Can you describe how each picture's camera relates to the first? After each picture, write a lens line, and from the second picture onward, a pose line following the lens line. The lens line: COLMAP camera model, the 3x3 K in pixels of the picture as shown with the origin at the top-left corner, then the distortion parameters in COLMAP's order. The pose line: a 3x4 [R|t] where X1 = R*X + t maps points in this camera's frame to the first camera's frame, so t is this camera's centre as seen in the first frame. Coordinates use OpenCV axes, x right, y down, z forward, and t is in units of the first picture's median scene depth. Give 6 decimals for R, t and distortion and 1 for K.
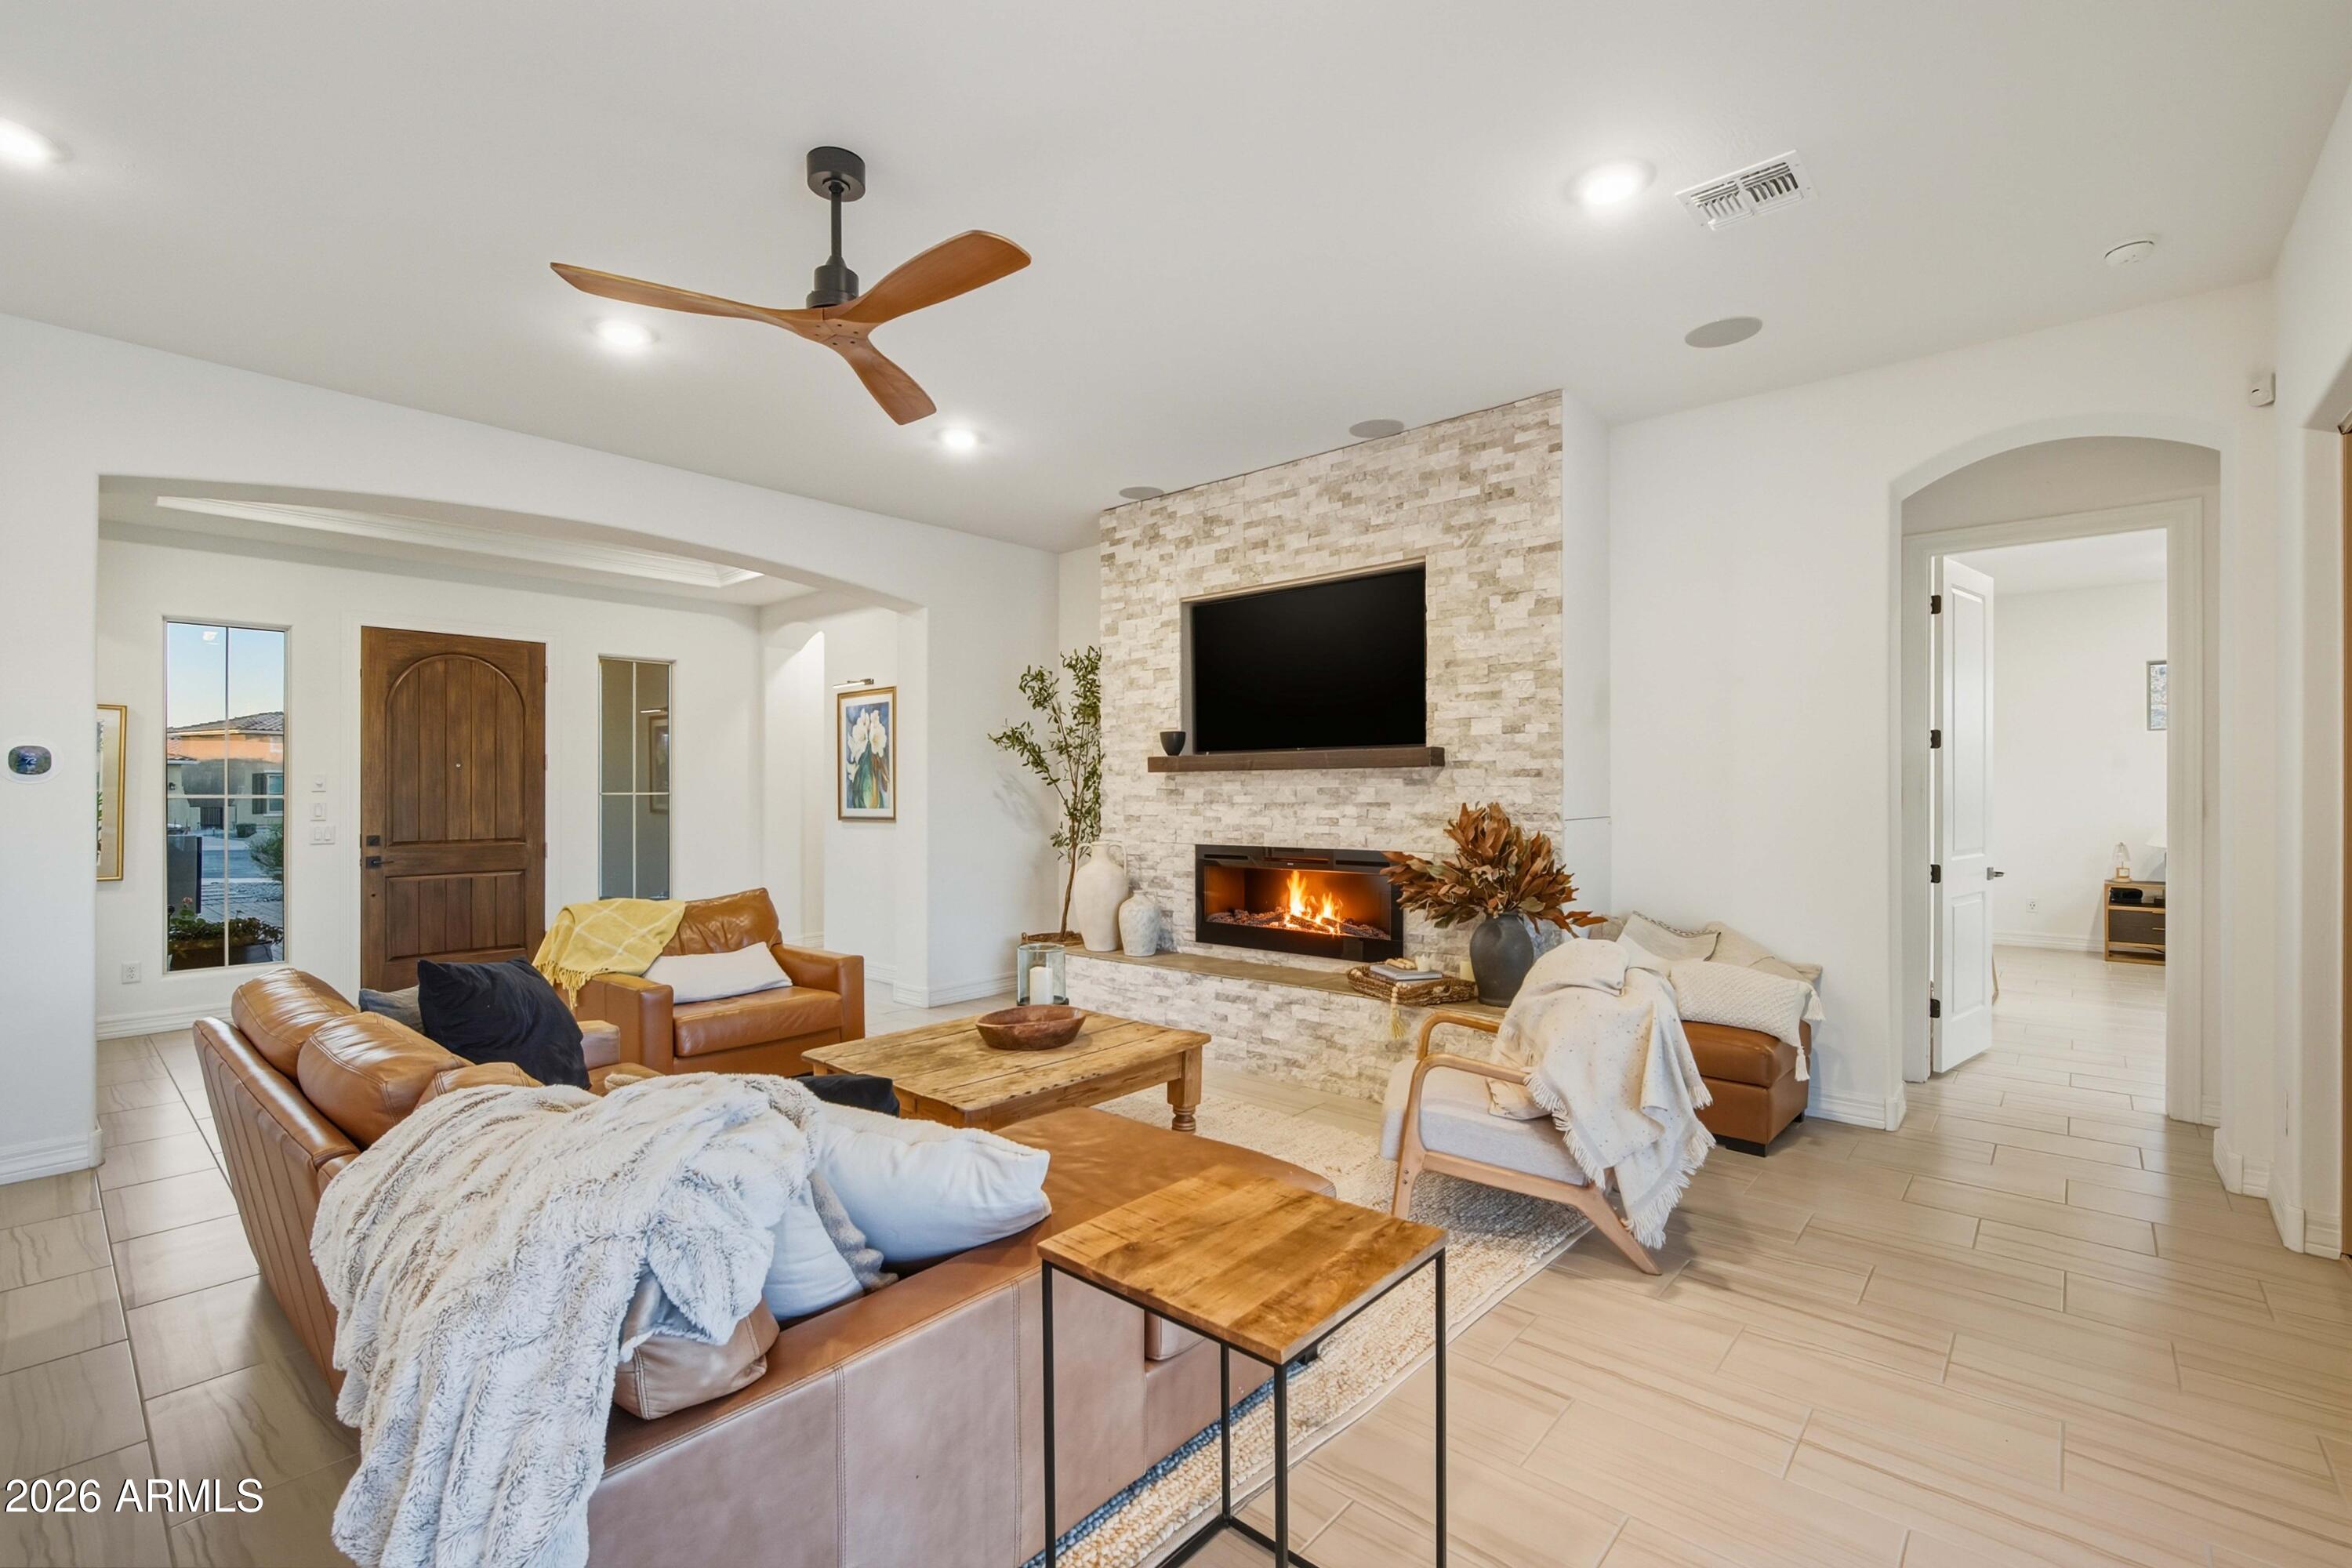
lens RADIAL K [[1046.4, 0, 1147.9], [0, 1046.4, 782.8], [0, 0, 1]] dist [0.002335, 0.000240]
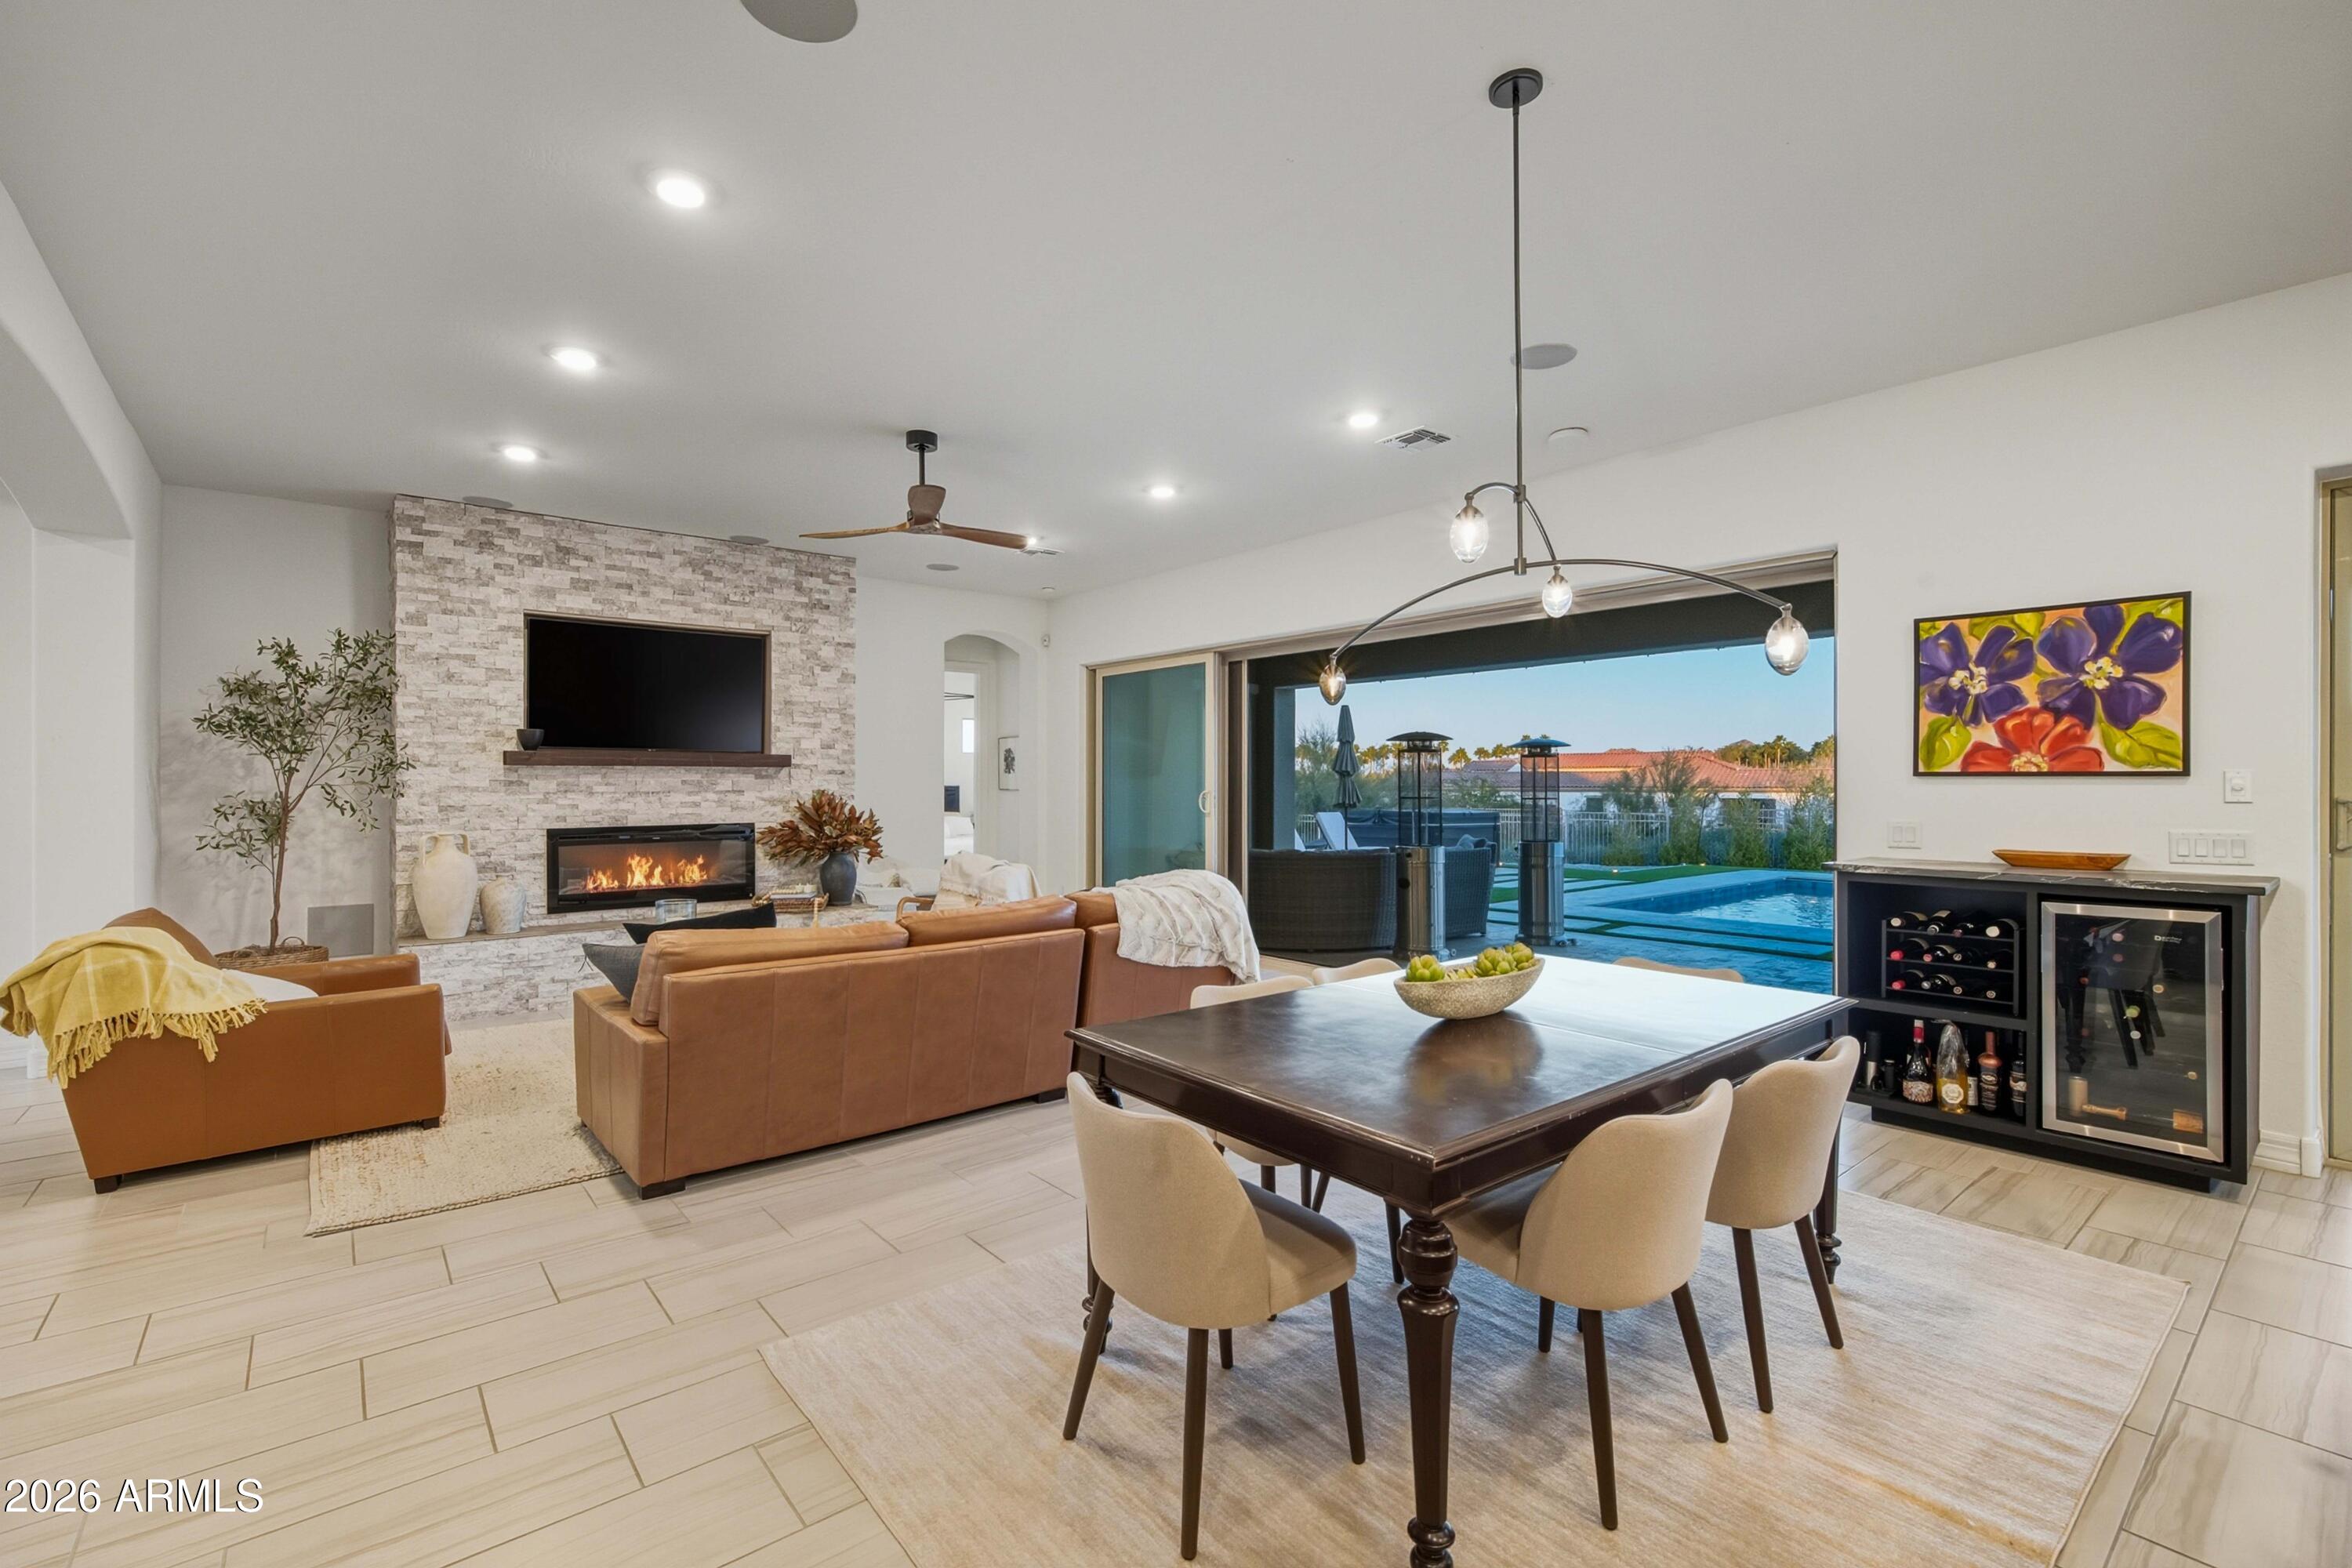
lens RADIAL K [[1046.4, 0, 1180.1], [0, 1046.4, 783.5], [0, 0, 1]] dist [0.002335, 0.000240]
pose [[0.124499, 0.005778, 0.992203, -1.064330], [-0.003271, 0.999980, -0.005413, 0.013731], [-0.992214, -0.002572, 0.124516, 0.182626]]
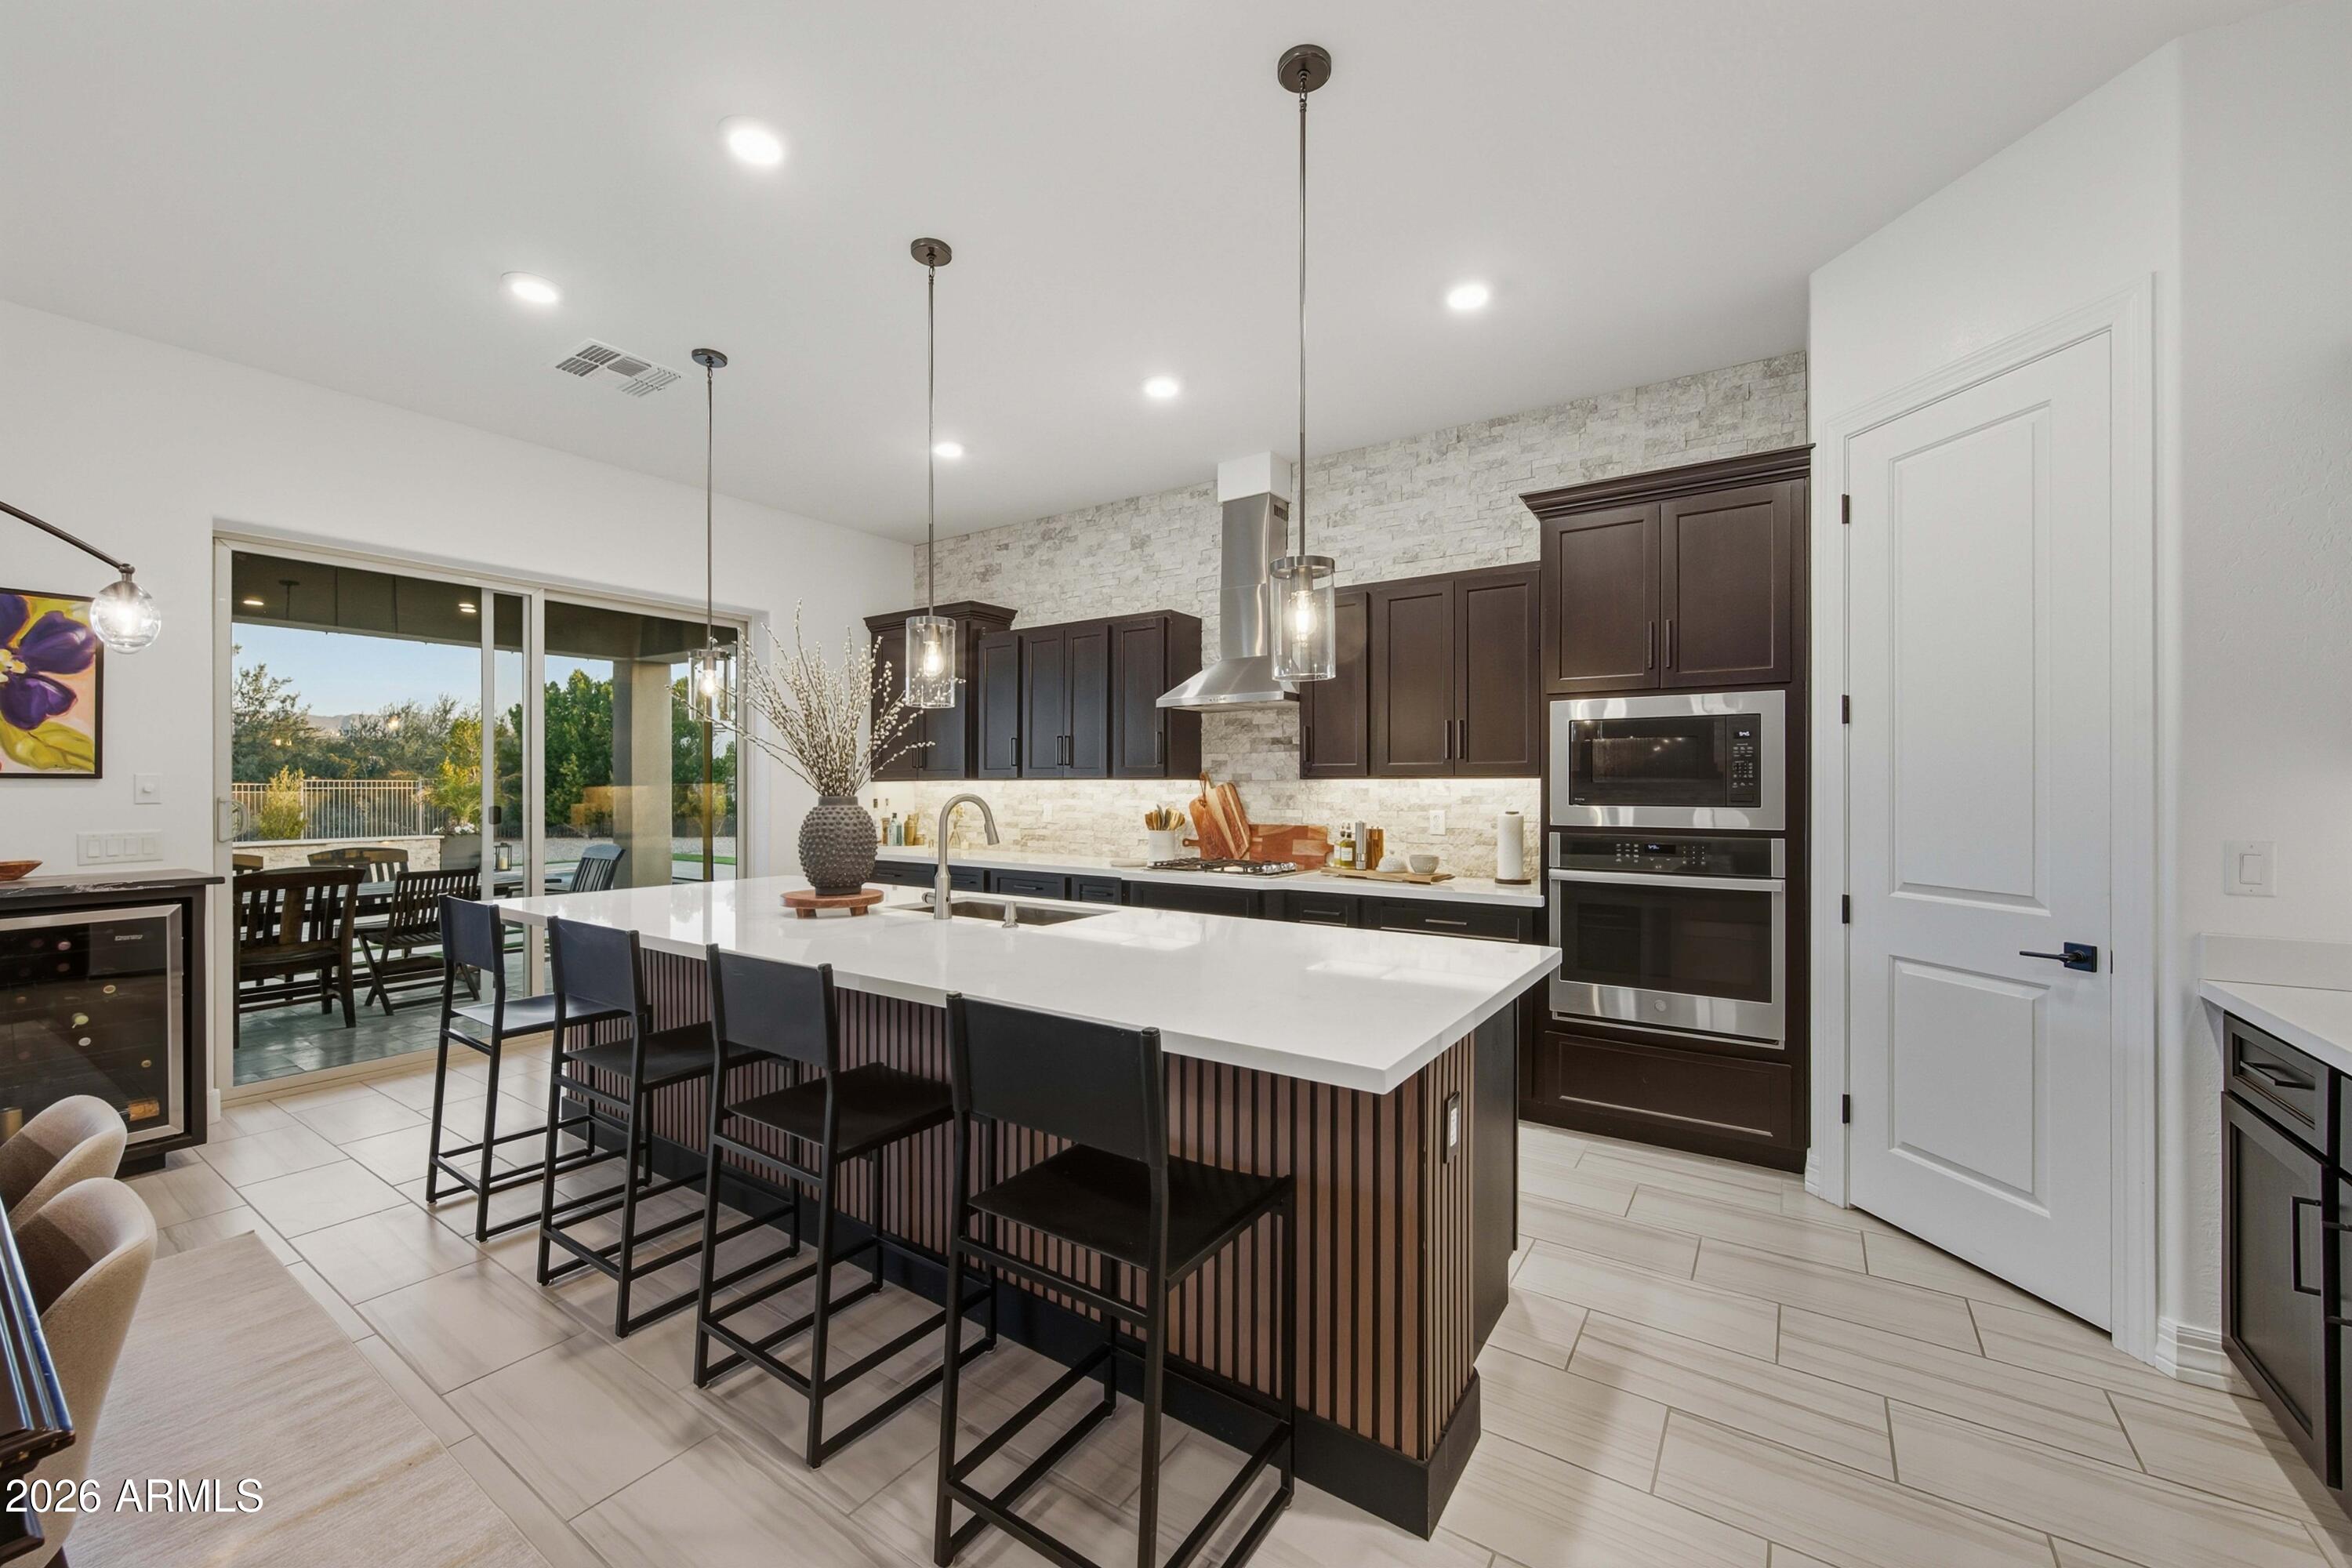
lens RADIAL K [[923.9, 0, 1165.4], [0, 923.9, 792.3], [0, 0, 1]] dist [0.001519, 0.000415]
pose [[-0.990734, 0.005973, -0.135684, -0.918584], [0.005424, 0.999976, 0.004420, 0.013131], [0.135707, 0.003643, -0.990742, 0.327027]]
